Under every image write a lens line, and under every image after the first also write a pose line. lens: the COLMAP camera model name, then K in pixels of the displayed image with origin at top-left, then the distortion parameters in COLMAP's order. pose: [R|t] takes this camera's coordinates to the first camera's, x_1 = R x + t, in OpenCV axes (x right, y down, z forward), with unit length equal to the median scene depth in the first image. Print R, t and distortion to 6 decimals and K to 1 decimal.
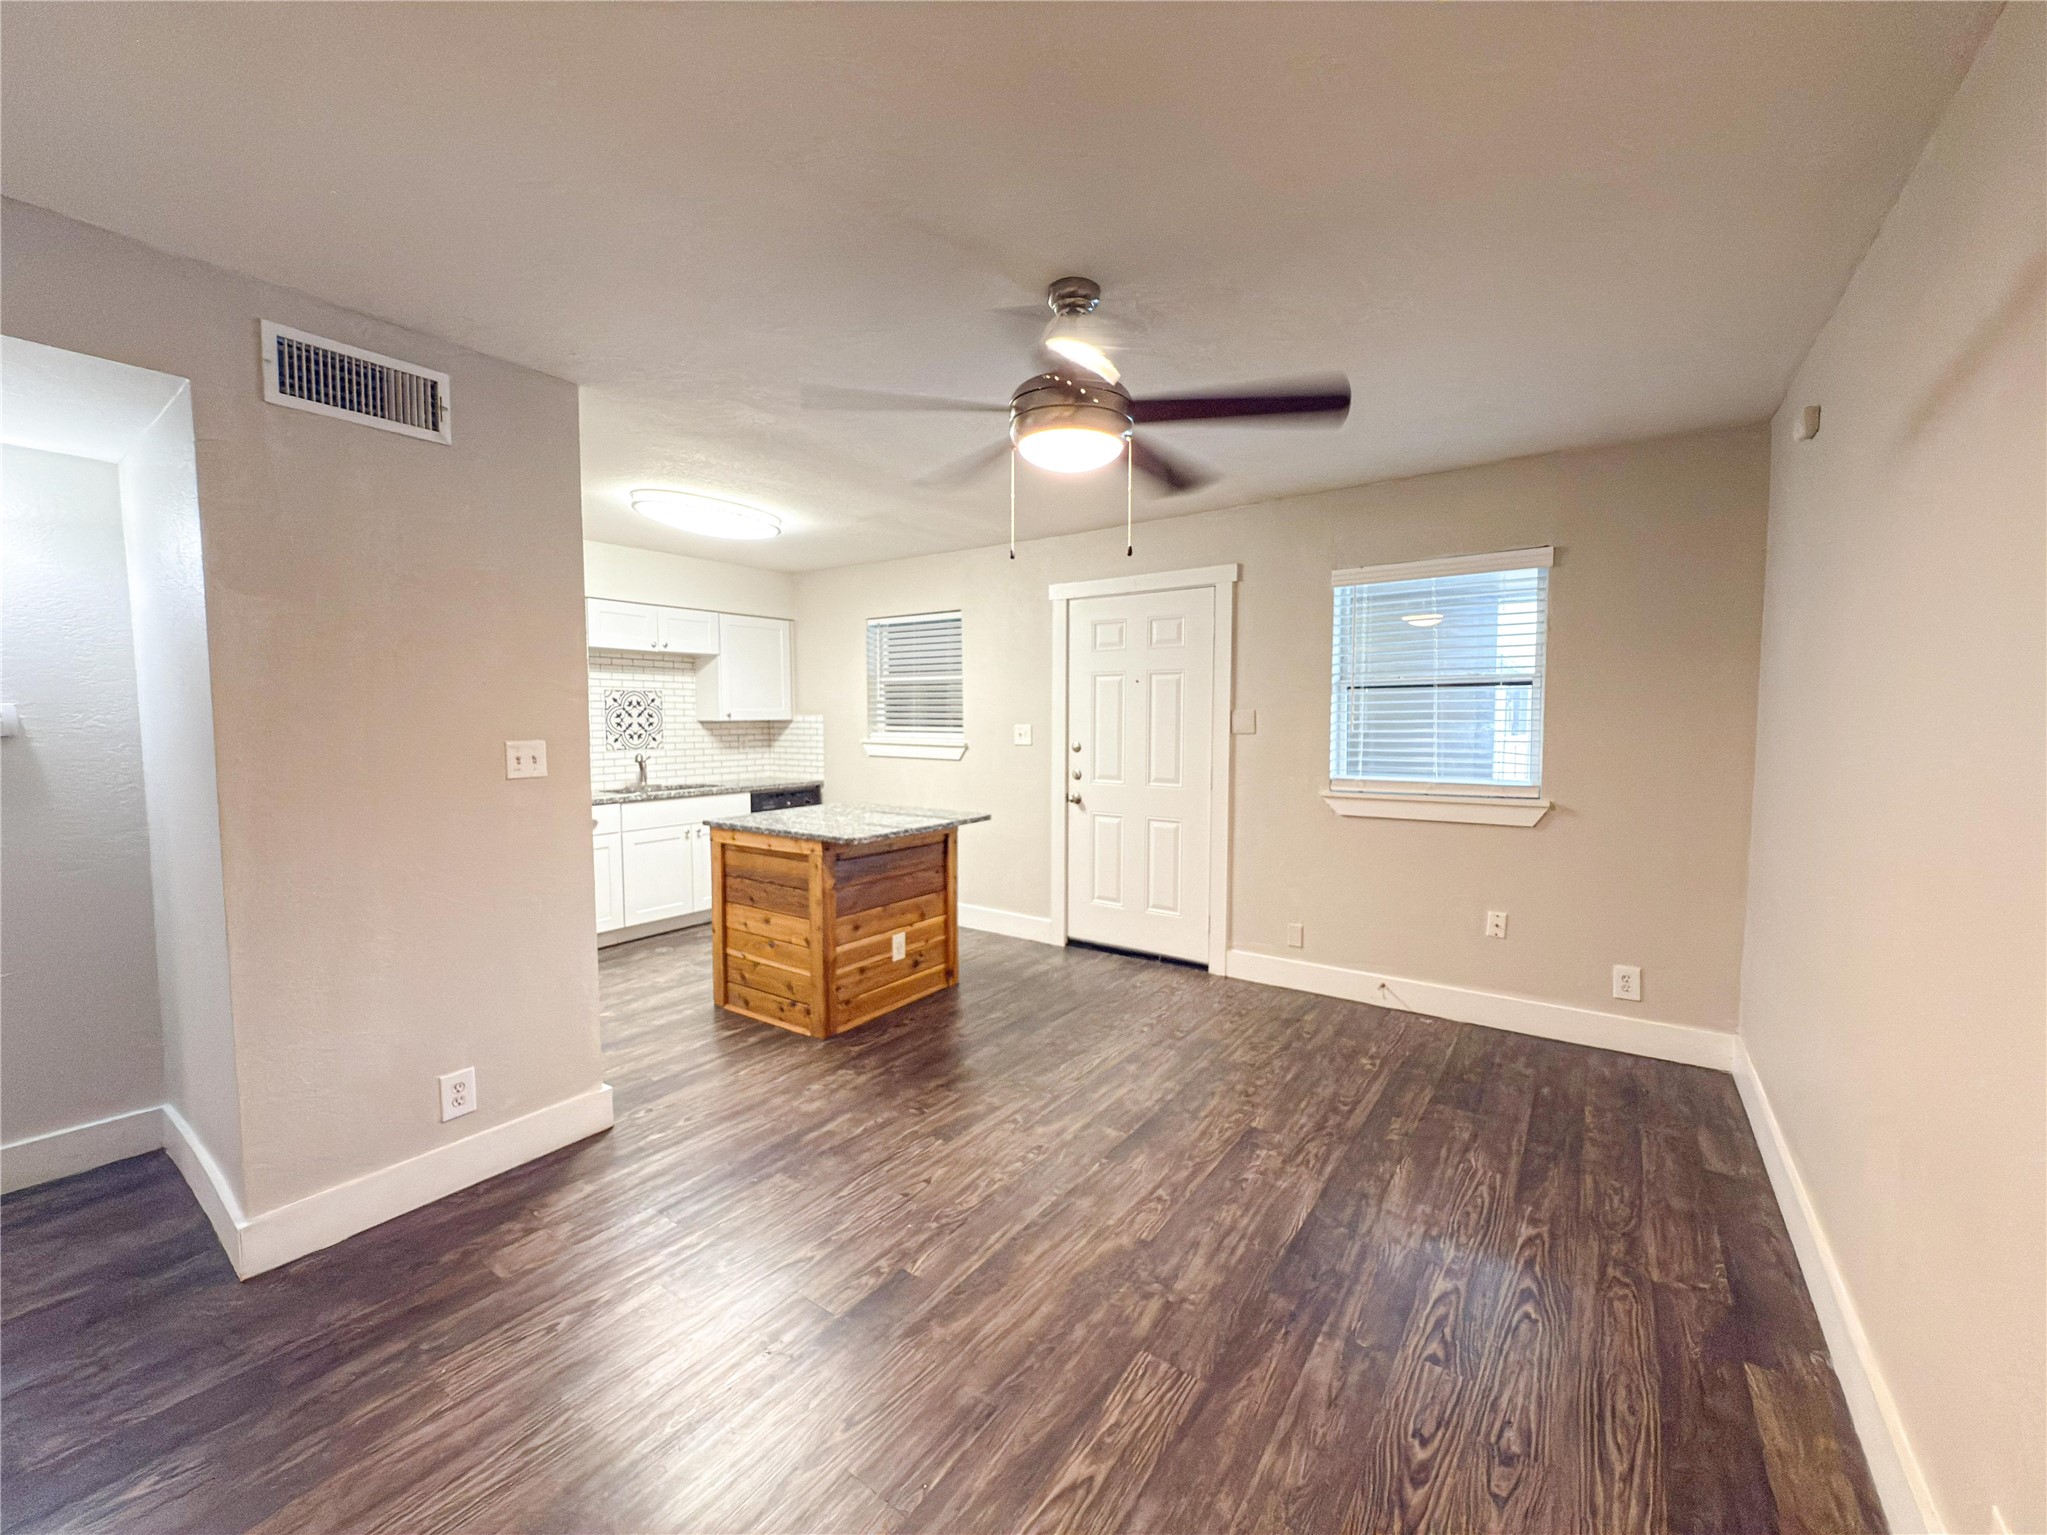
lens RADIAL K [[811.6, 0, 1023.5], [0, 811.6, 767.5], [0, 0, 1]] dist [-0.001261, 0.000095]
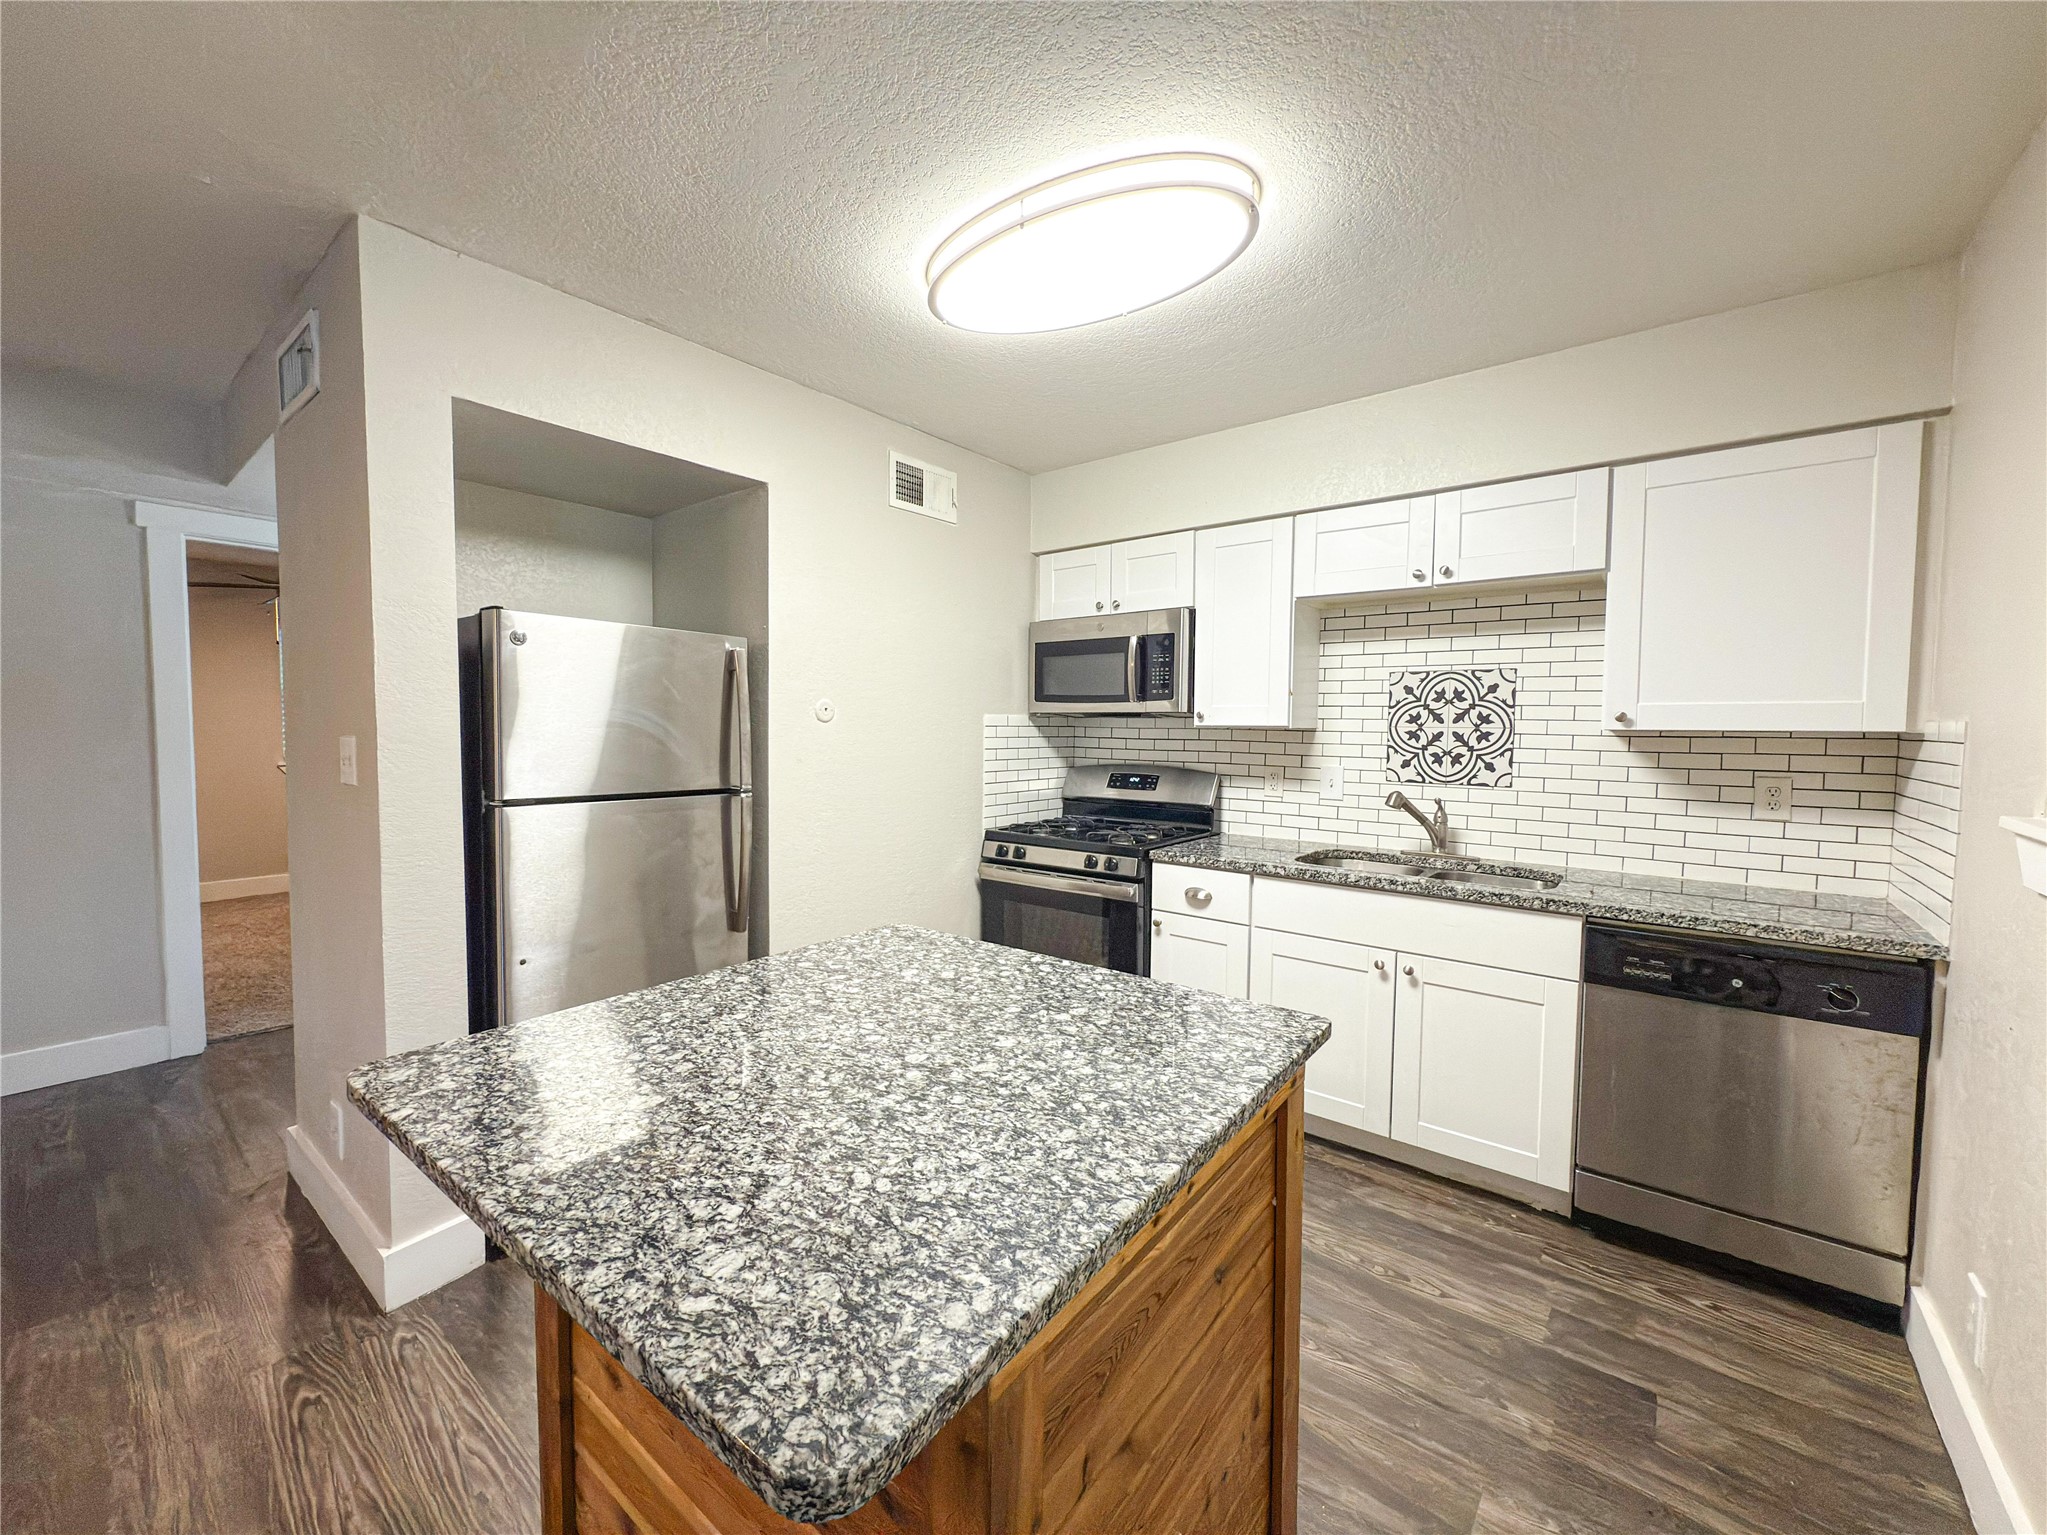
lens RADIAL K [[813.1, 0, 1023.5], [0, 813.1, 767.5], [0, 0, 1]] dist [-0.000252, 0.000592]
pose [[-0.054899, 0.054657, -0.996995, 0.073746], [-0.074292, 0.995509, 0.058666, -0.058052], [0.995724, 0.077290, -0.050592, 1.014455]]
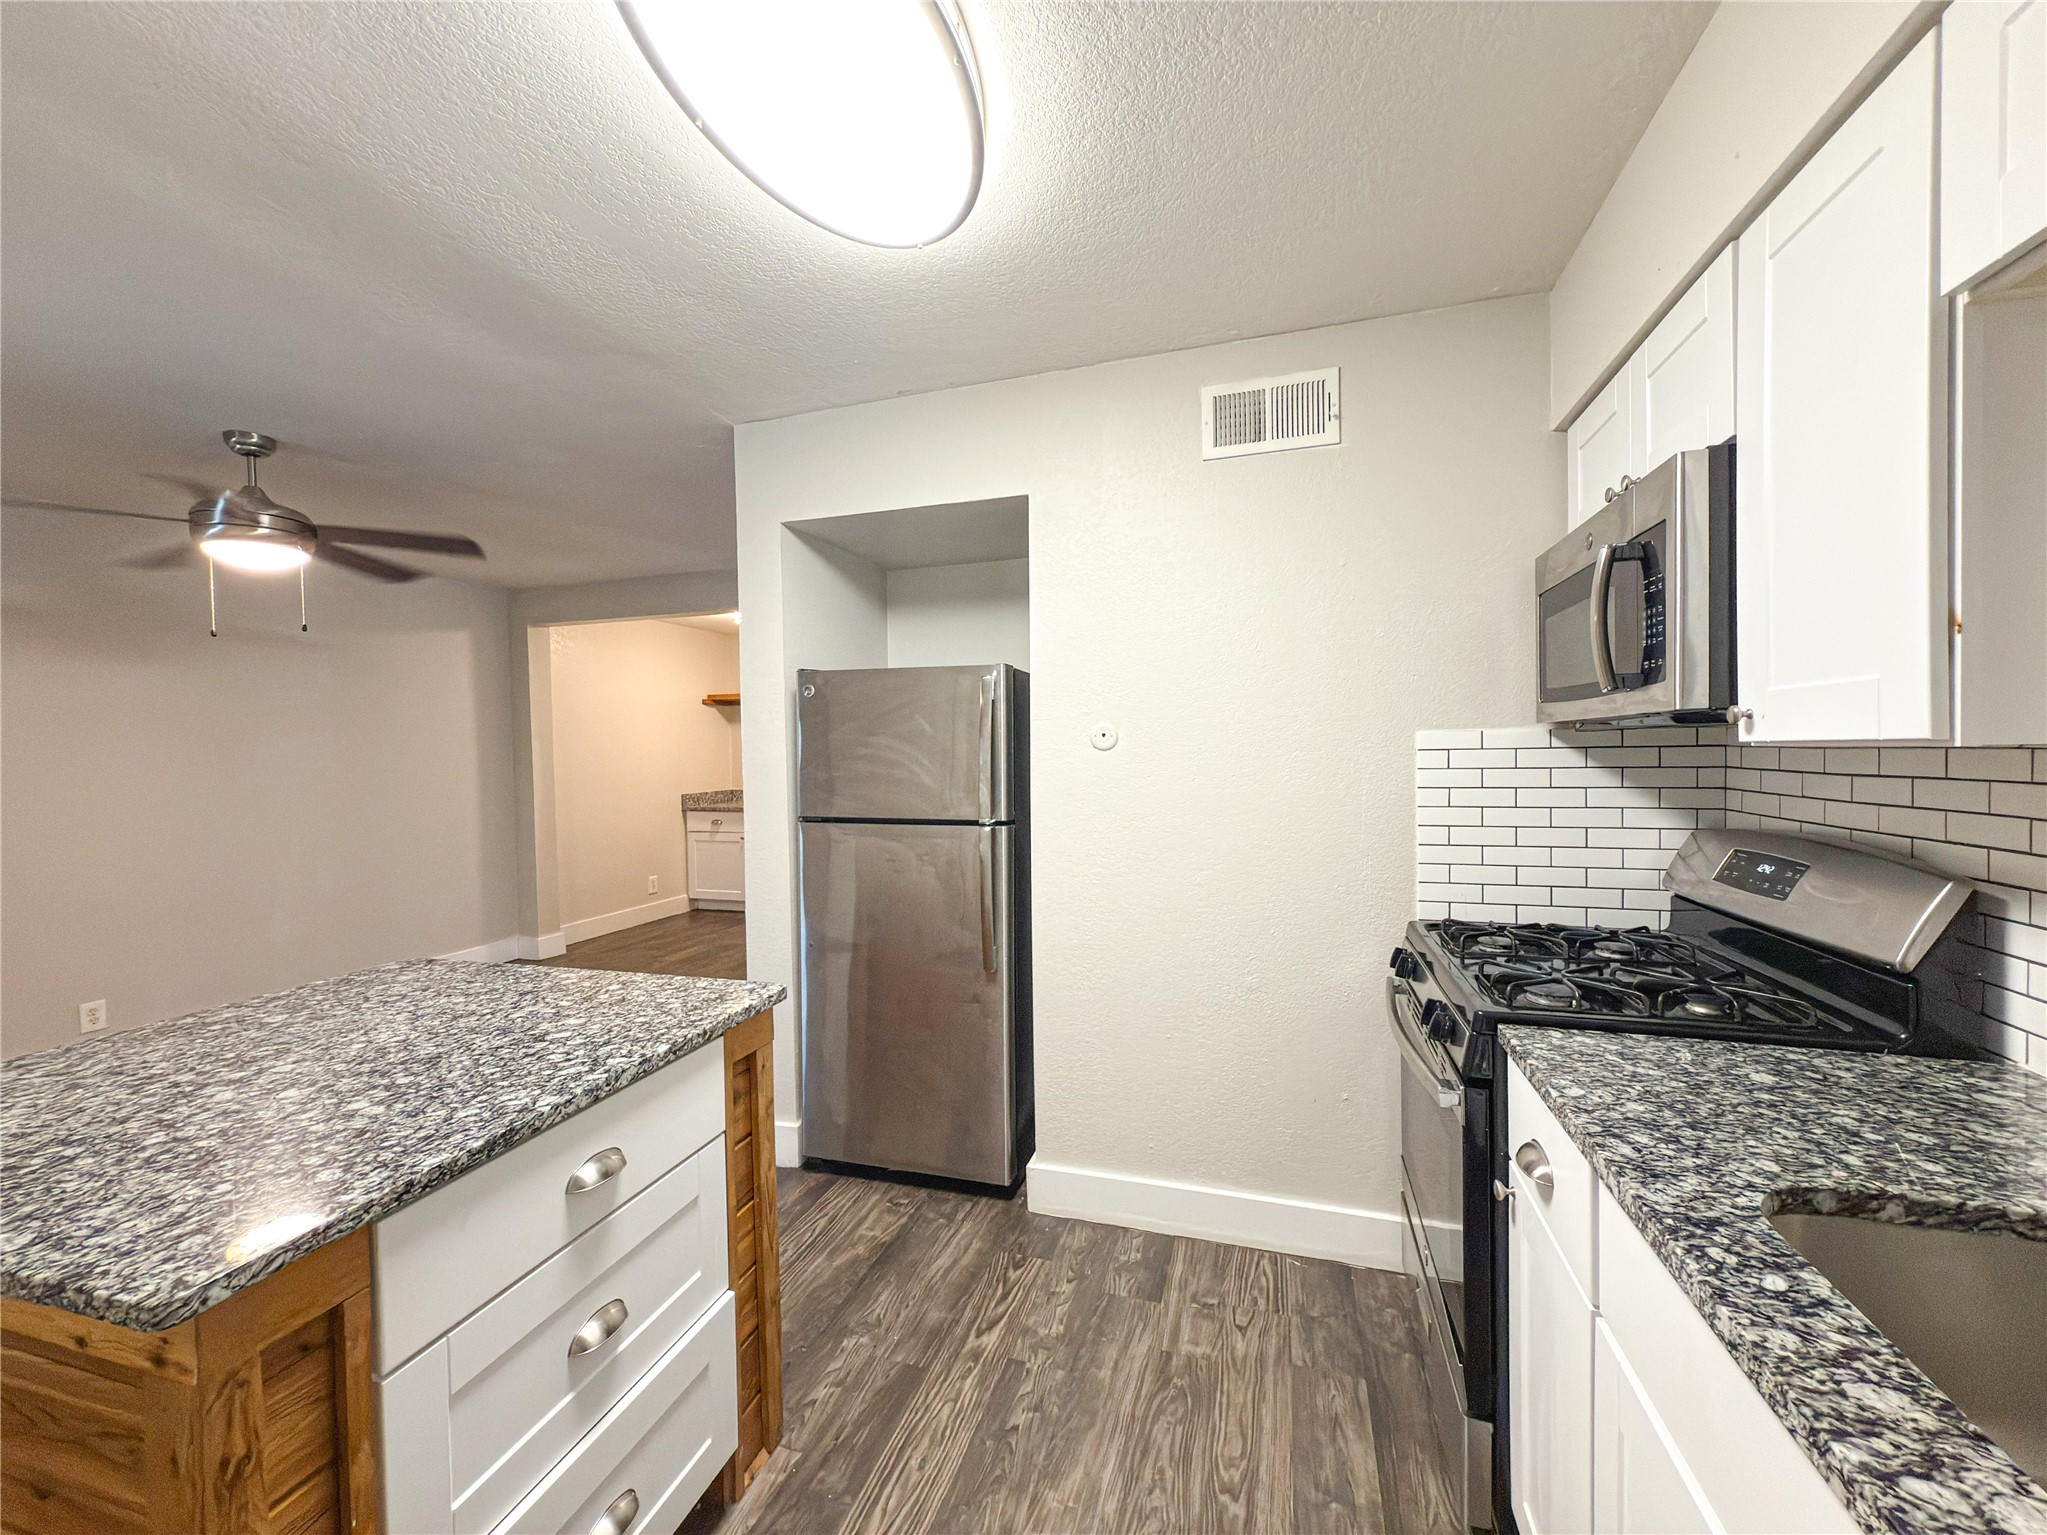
lens RADIAL K [[813.1, 0, 1023.5], [0, 813.1, 767.5], [0, 0, 1]] dist [-0.000252, 0.000592]
pose [[-0.952091, 0.023383, -0.304918, -0.360061], [-0.002663, 0.996401, 0.084726, -0.079462], [0.305802, 0.081479, -0.948602, 1.330888]]
